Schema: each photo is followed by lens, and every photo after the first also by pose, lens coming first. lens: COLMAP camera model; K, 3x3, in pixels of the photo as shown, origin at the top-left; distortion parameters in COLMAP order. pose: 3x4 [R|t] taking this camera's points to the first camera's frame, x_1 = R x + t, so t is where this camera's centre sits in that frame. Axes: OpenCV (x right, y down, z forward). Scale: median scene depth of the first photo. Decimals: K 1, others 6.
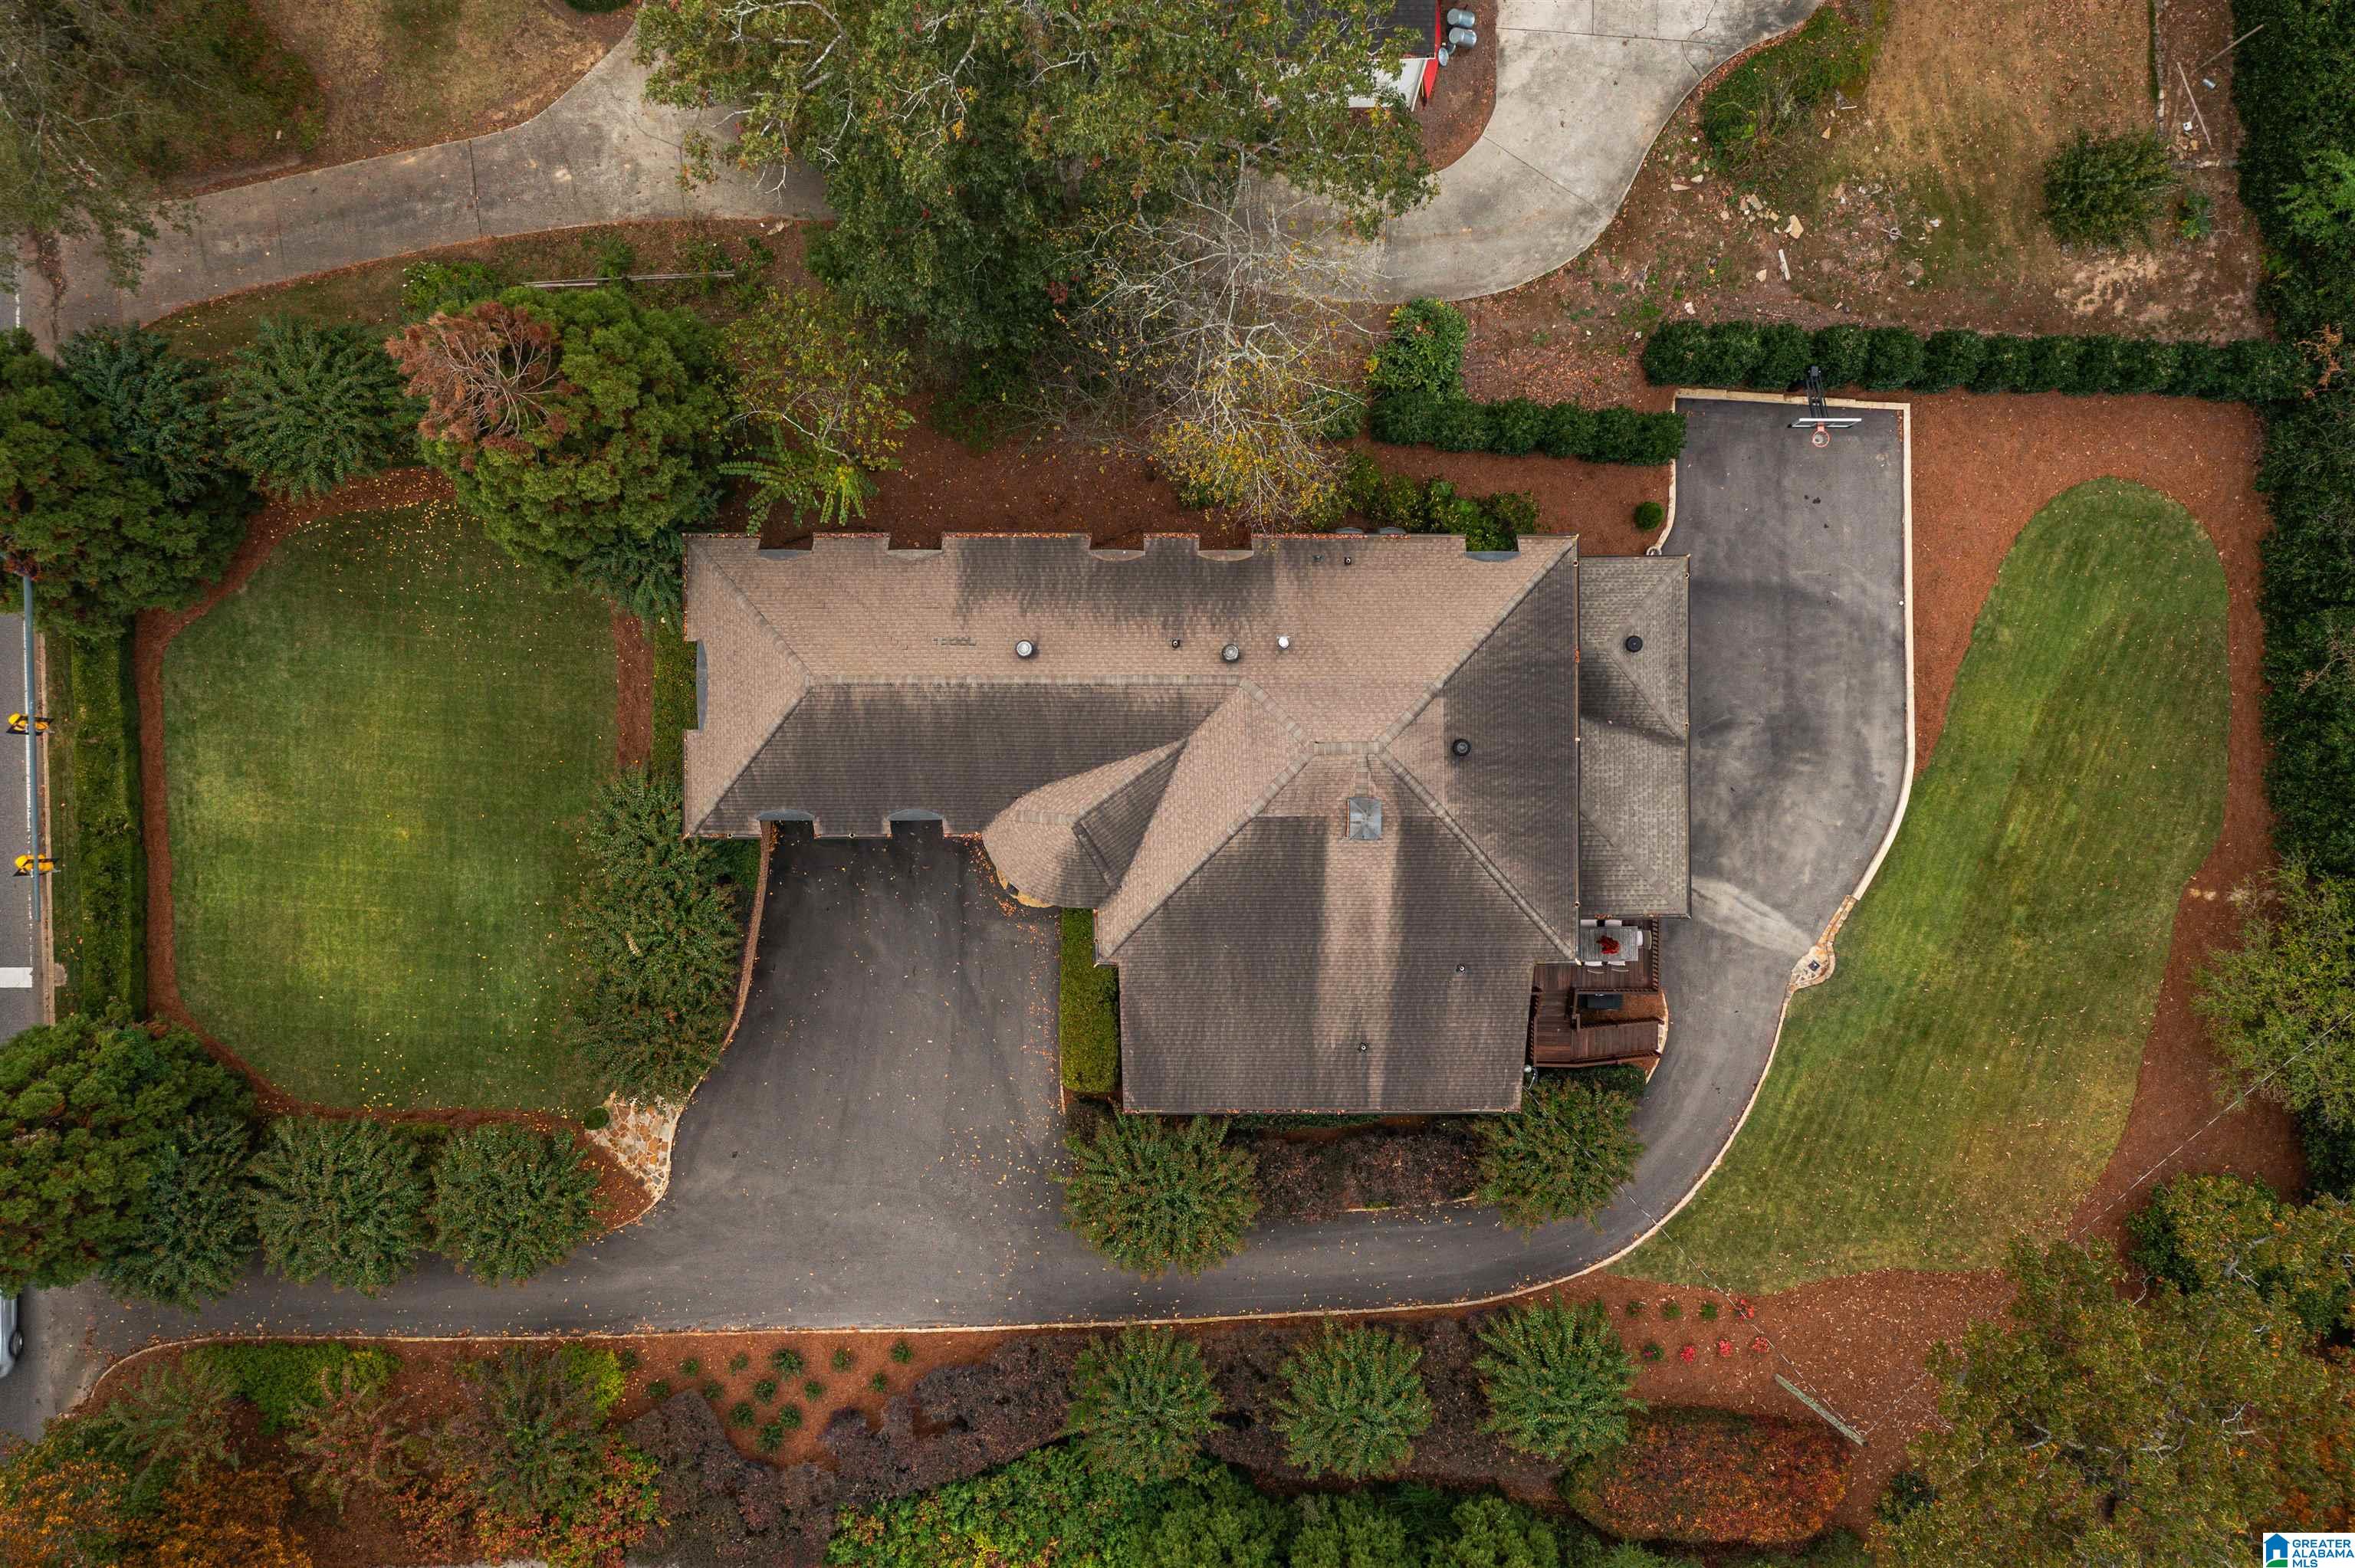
lens RADIAL K [[1907.4, 0, 1231.3], [0, 1907.4, 744.9], [0, 0, 1]] dist [-0.010661, -0.003356]
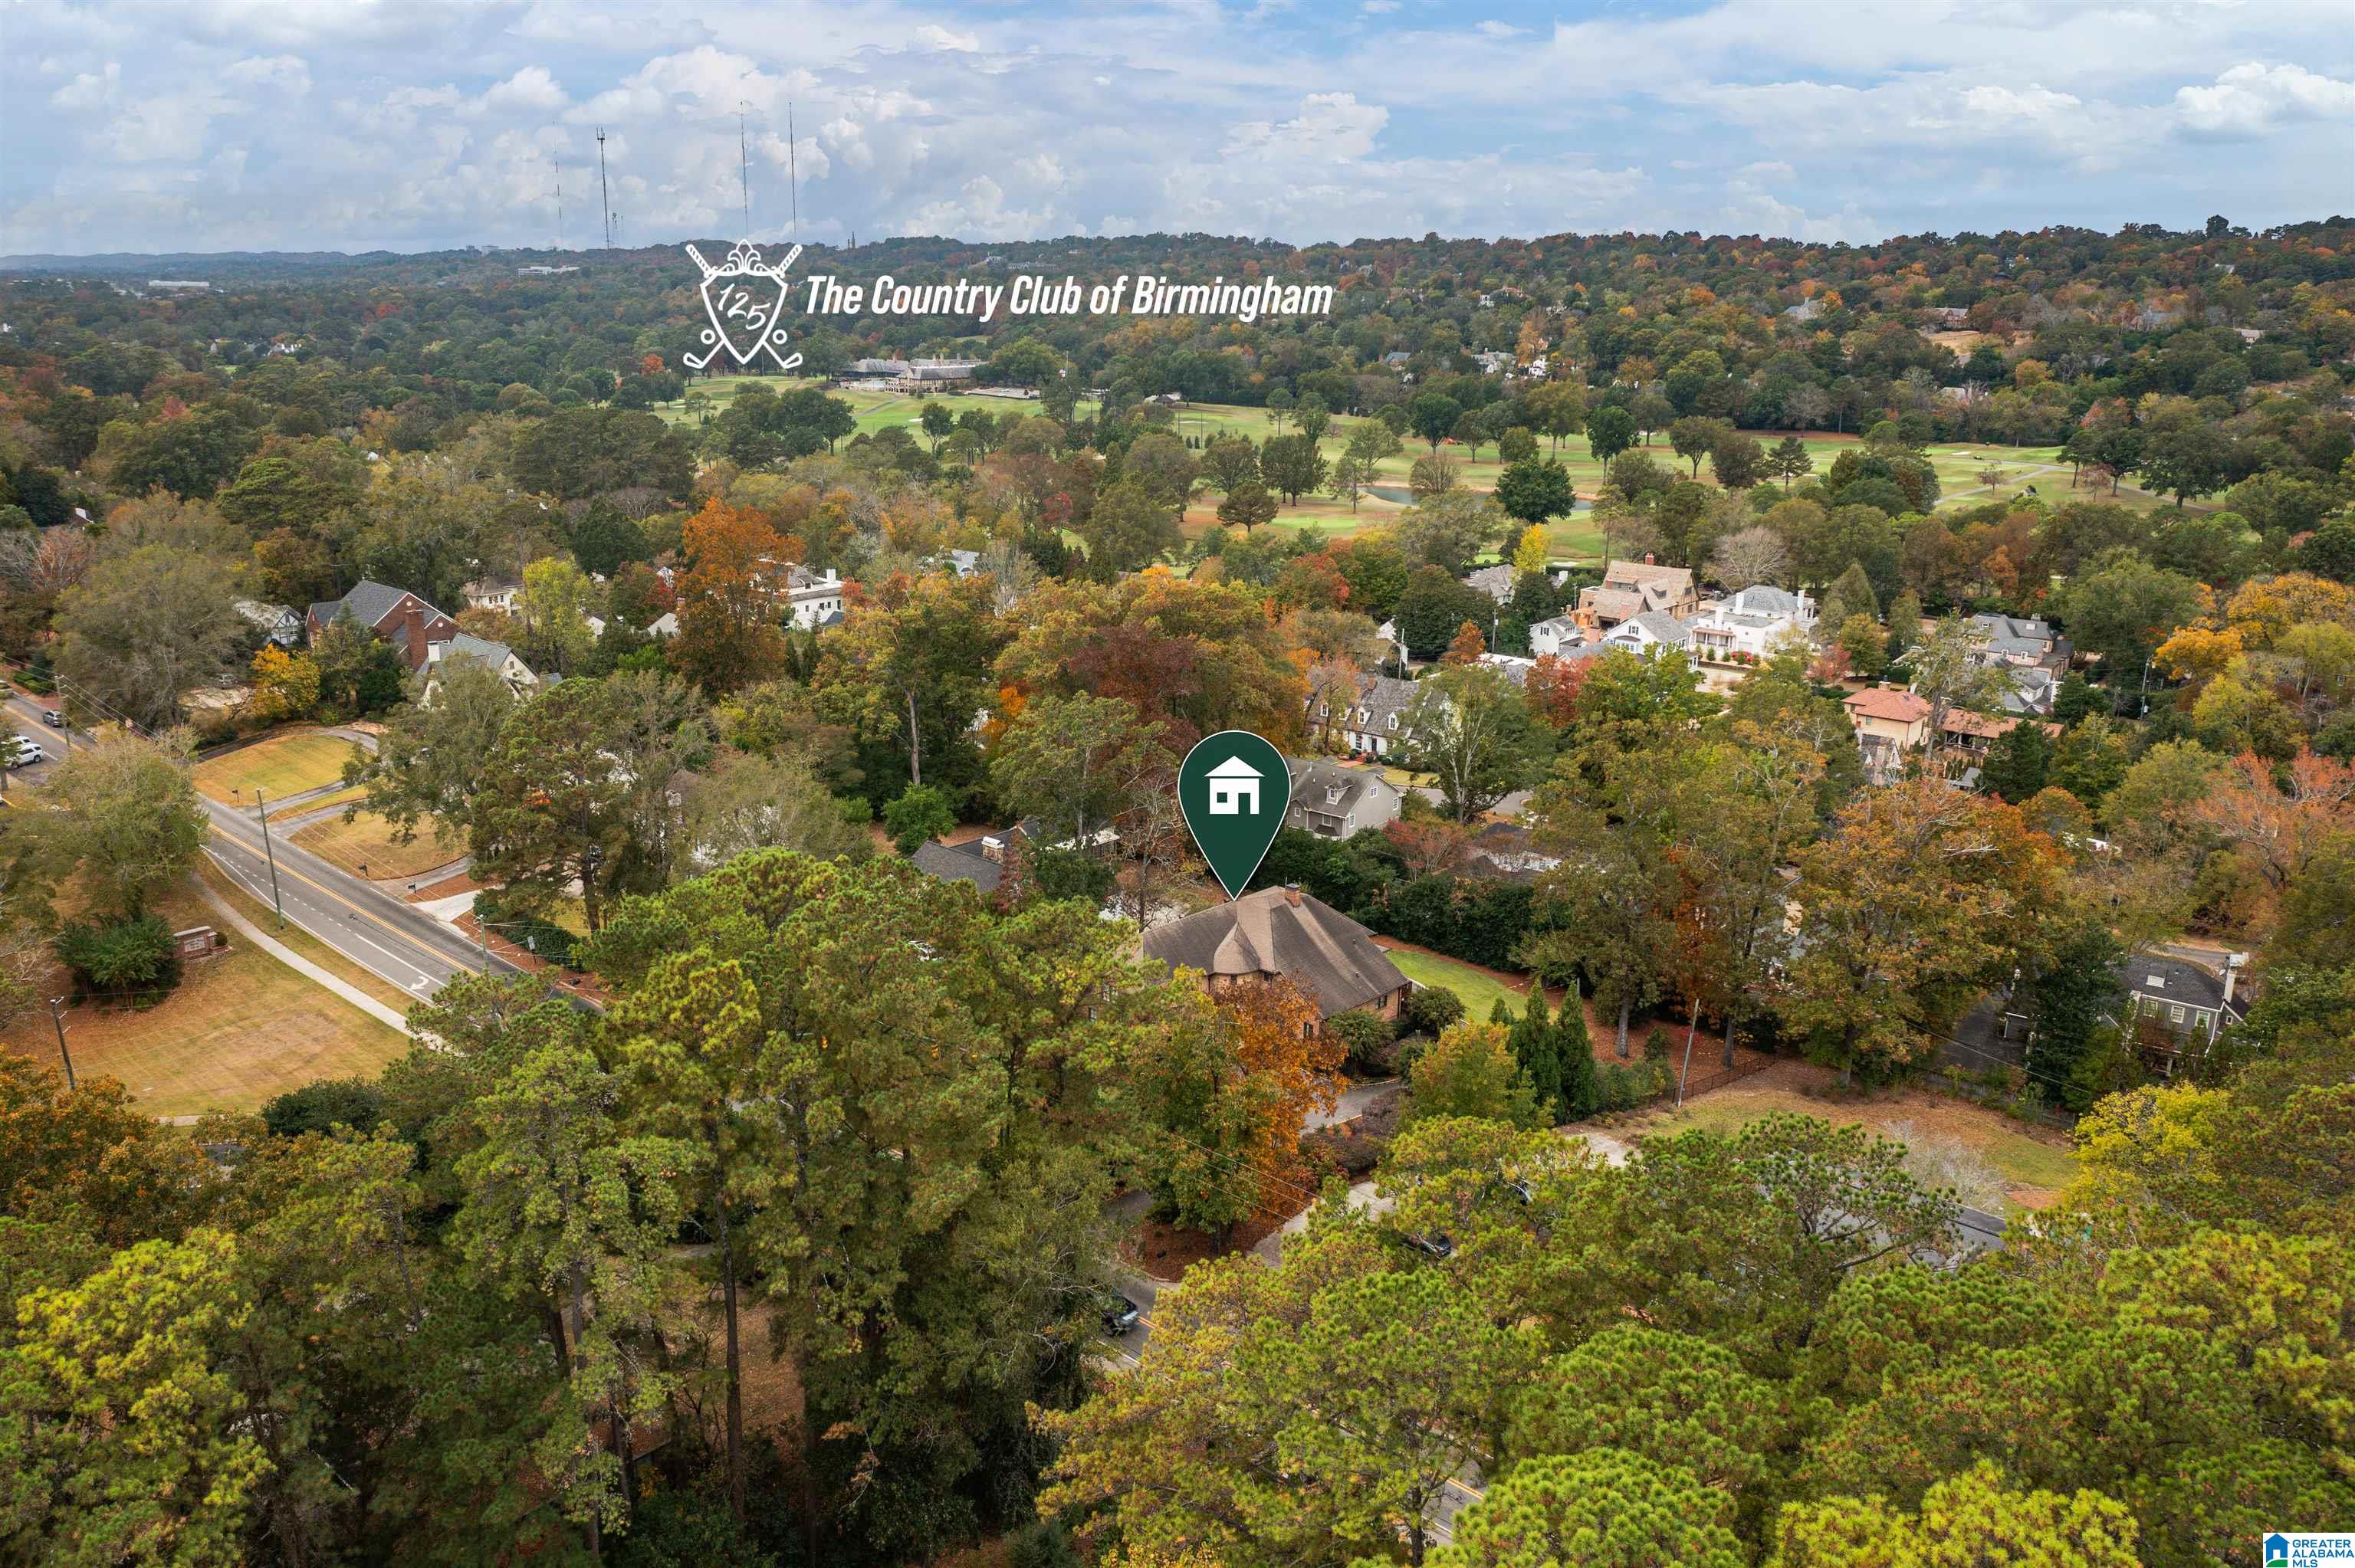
lens RADIAL K [[1875.8, 0, 1177.5], [0, 1875.8, 784.0], [0, 0, 1]] dist [-0.010417, -0.003779]
pose [[0.683288, -0.194332, 0.703813, -1.880546], [0.730065, 0.196479, -0.654524, 1.611161], [-0.011089, 0.961057, 0.276126, -0.043943]]
